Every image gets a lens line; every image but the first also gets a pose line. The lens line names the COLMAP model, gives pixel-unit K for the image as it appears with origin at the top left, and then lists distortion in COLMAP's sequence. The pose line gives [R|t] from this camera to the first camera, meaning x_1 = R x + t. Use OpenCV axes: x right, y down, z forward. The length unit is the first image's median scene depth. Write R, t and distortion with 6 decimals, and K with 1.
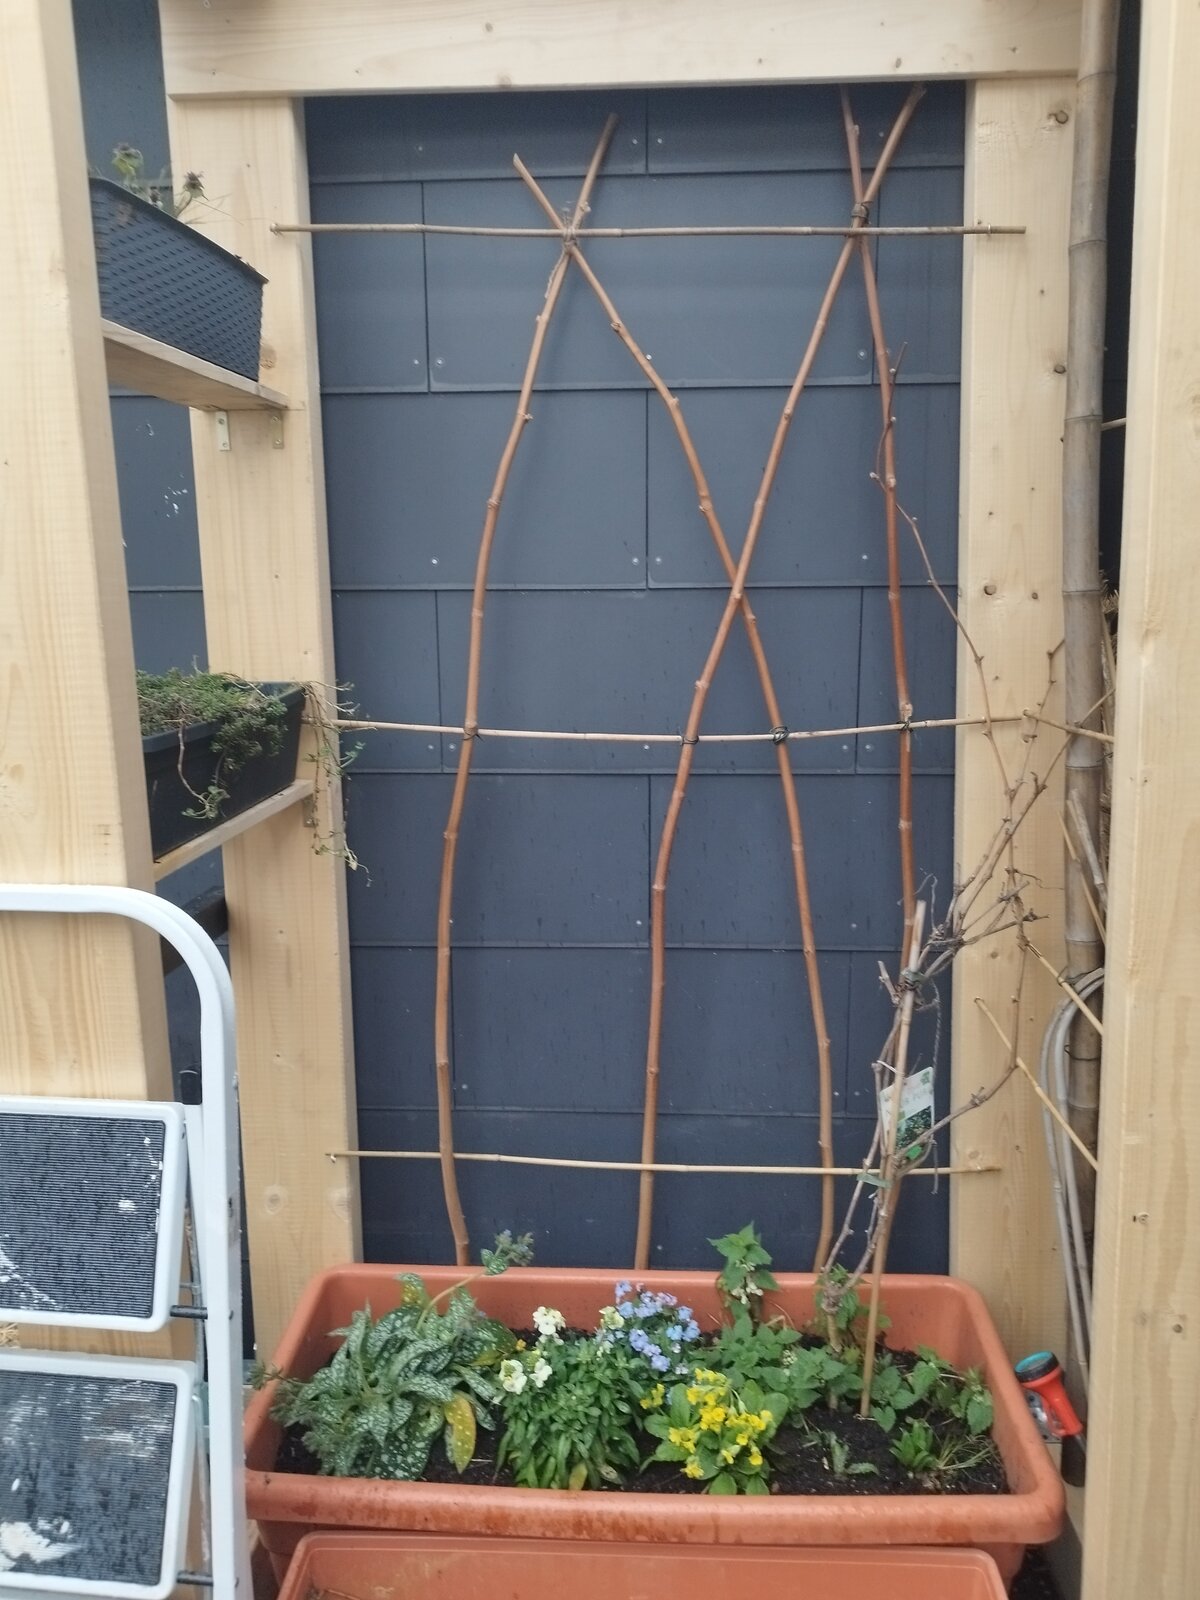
lens RADIAL K [[1151.9, 0, 605.1], [0, 1151.9, 801.7], [0, 0, 1]] dist [0.025414, -0.009611]
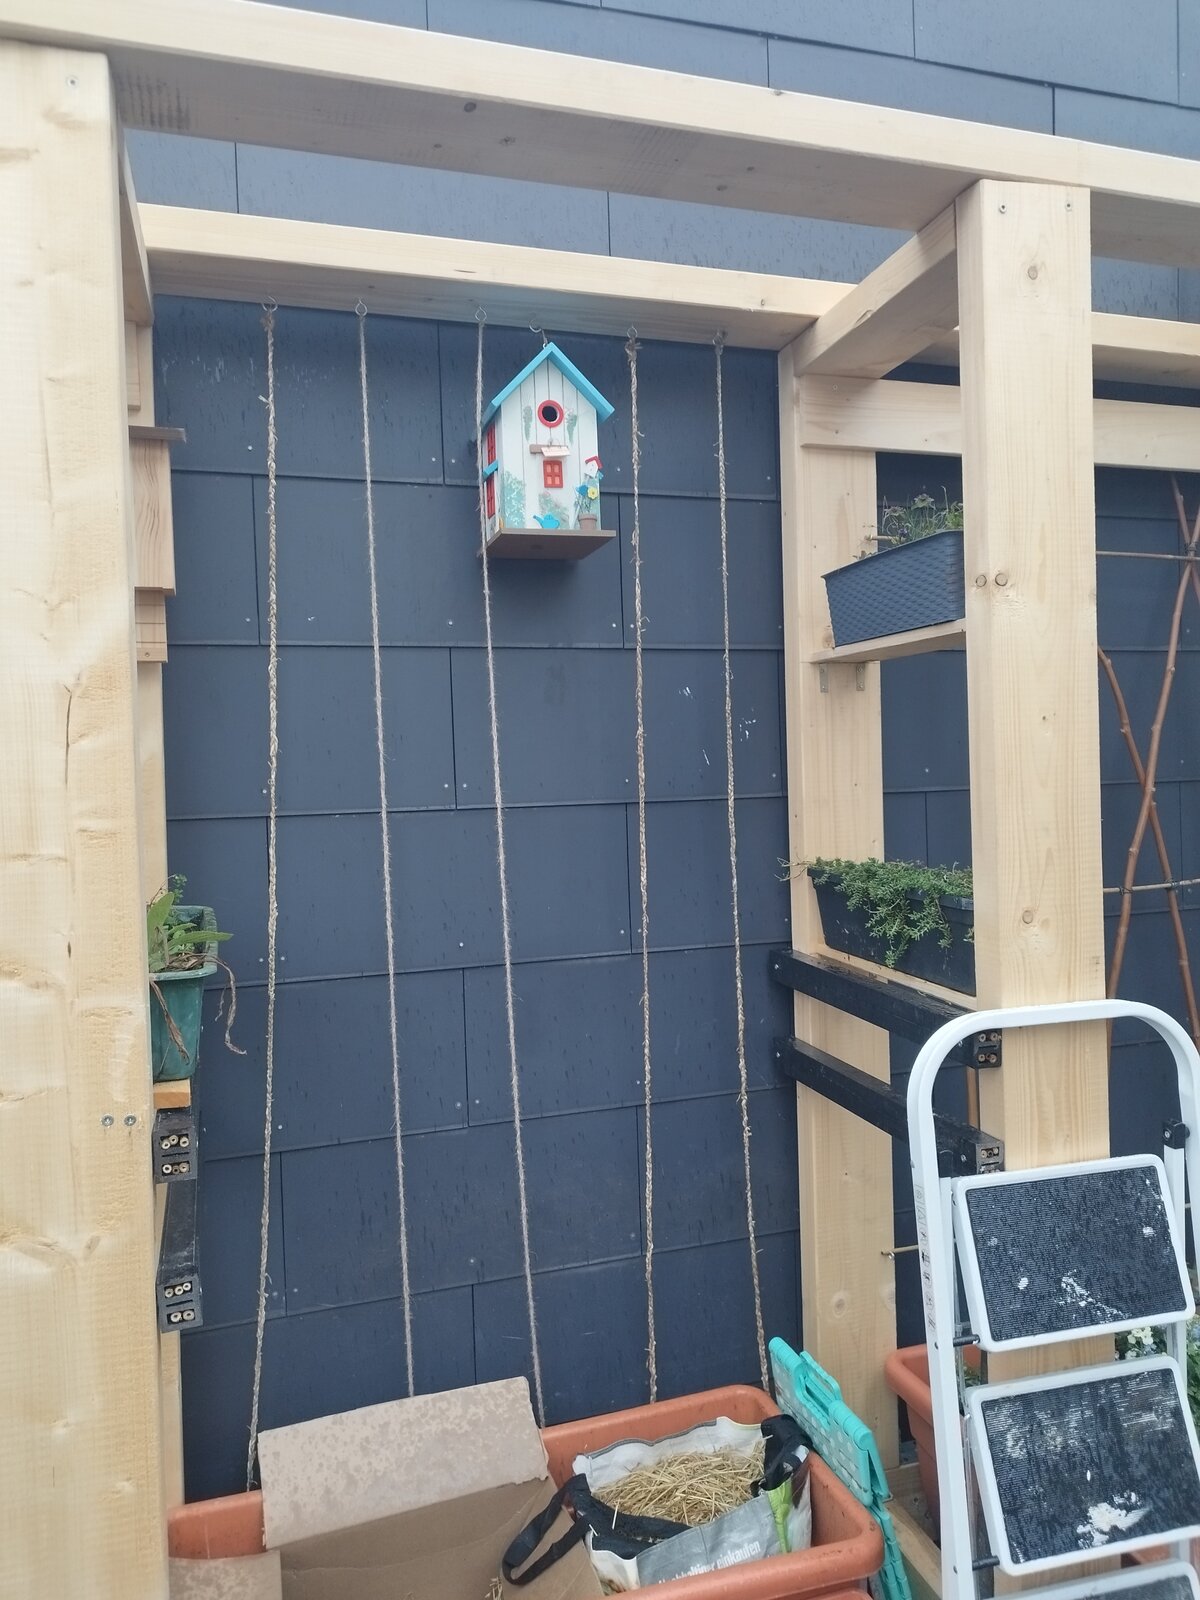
lens RADIAL K [[1151.9, 0, 594.0], [0, 1151.9, 807.6], [0, 0, 1]] dist [0.025414, -0.009611]
pose [[0.928605, -0.032566, 0.369637, -1.484463], [0.092261, 0.985123, -0.144986, -0.011239], [-0.359417, 0.168738, 0.917795, -0.121311]]
